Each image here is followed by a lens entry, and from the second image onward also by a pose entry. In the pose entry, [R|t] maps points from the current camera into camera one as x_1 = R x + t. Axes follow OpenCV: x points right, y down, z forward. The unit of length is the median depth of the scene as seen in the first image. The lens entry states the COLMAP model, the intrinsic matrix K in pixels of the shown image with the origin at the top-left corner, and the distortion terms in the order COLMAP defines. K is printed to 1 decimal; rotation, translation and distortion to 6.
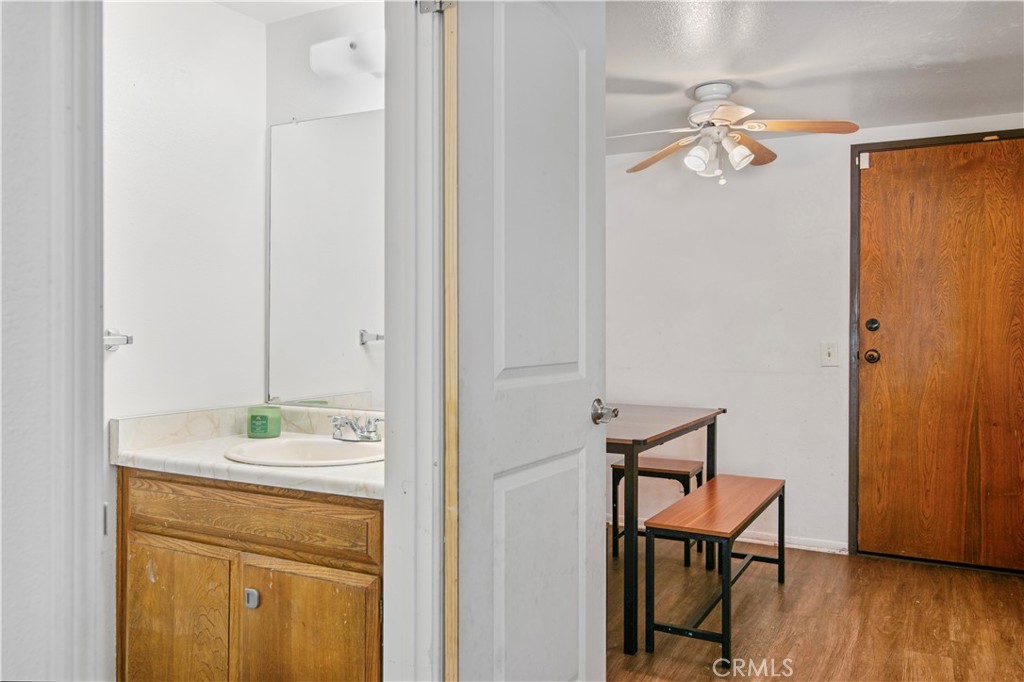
lens RADIAL K [[801.5, 0, 509.0], [0, 801.5, 326.8], [0, 0, 1]] dist [0.003948, 0.000638]
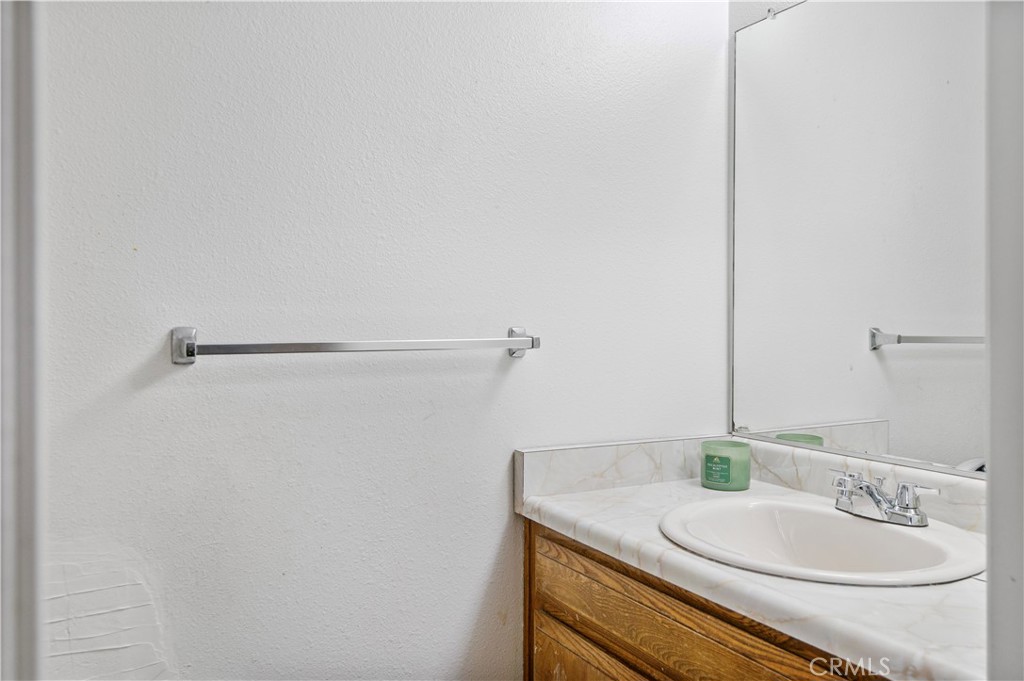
lens RADIAL K [[801.5, 0, 509.0], [0, 801.5, 326.3], [0, 0, 1]] dist [0.003948, 0.000638]
pose [[0.837670, -0.001229, -0.546175, -0.098797], [0.002924, 0.999993, 0.002235, 0.000198], [0.546168, -0.003470, 0.837668, 0.371746]]
